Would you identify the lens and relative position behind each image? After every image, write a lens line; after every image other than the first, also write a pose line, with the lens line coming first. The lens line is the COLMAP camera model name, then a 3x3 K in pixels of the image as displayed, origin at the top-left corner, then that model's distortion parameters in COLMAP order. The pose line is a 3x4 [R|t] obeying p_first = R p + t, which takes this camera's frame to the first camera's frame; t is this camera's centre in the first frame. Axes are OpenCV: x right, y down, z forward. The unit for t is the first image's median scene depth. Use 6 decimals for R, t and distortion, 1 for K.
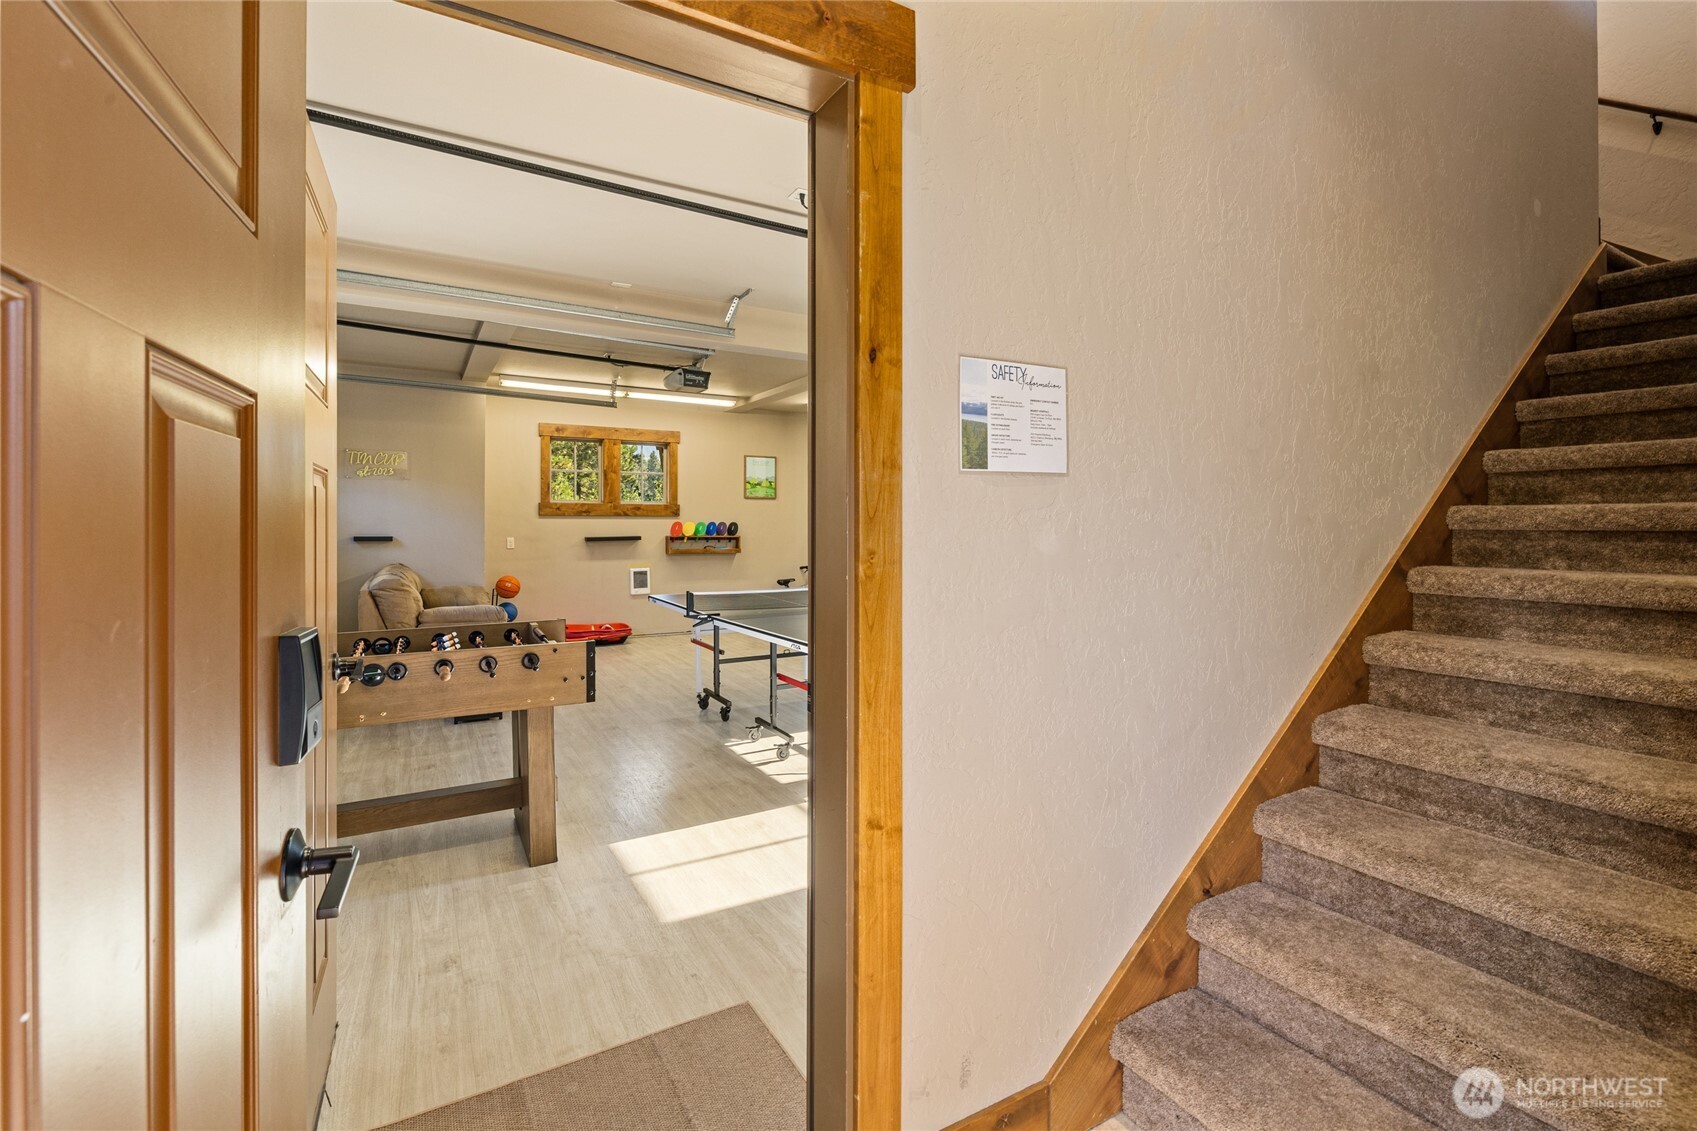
lens RADIAL K [[772.3, 0, 850.2], [0, 772.3, 554.7], [0, 0, 1]] dist [0.001790, 0.000276]
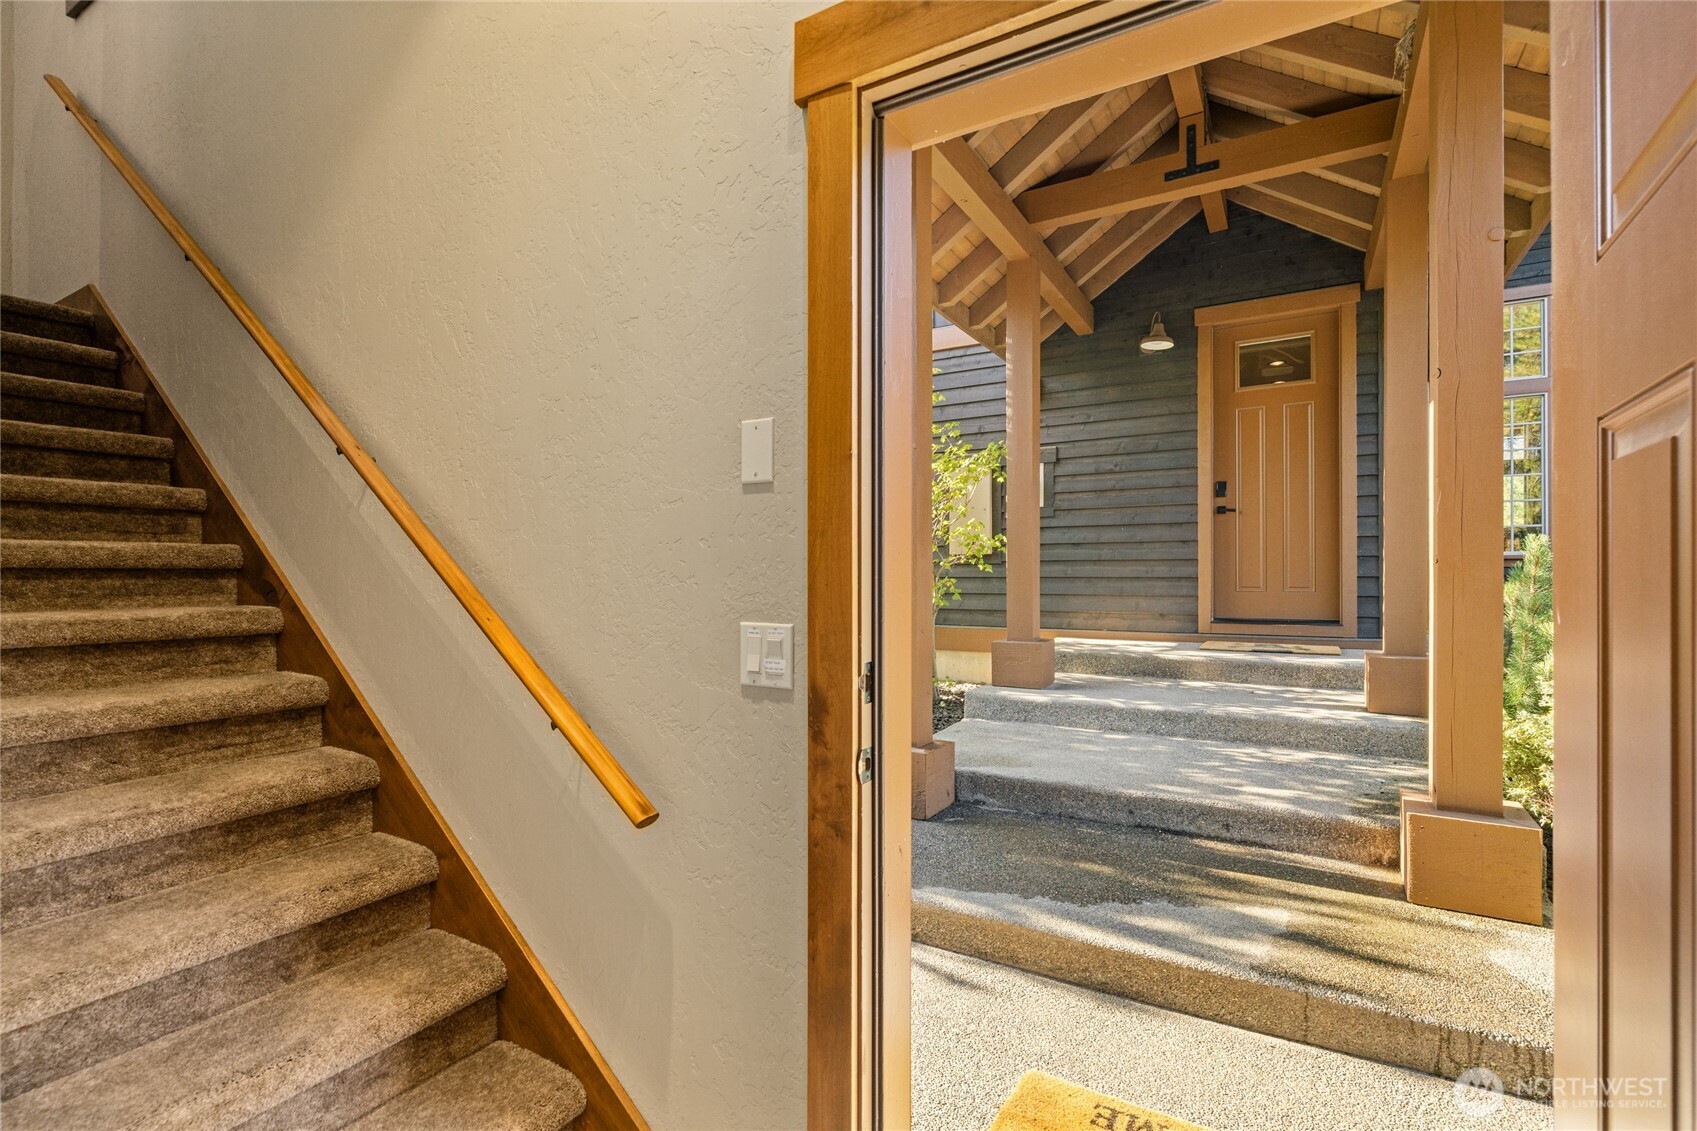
lens RADIAL K [[772.3, 0, 848.7], [0, 772.3, 565.6], [0, 0, 1]] dist [0.001790, 0.000276]
pose [[-0.490897, 0.002827, 0.871213, -0.377402], [0.023989, 0.999659, 0.010274, -0.021855], [-0.870887, 0.025943, -0.490797, 0.658059]]
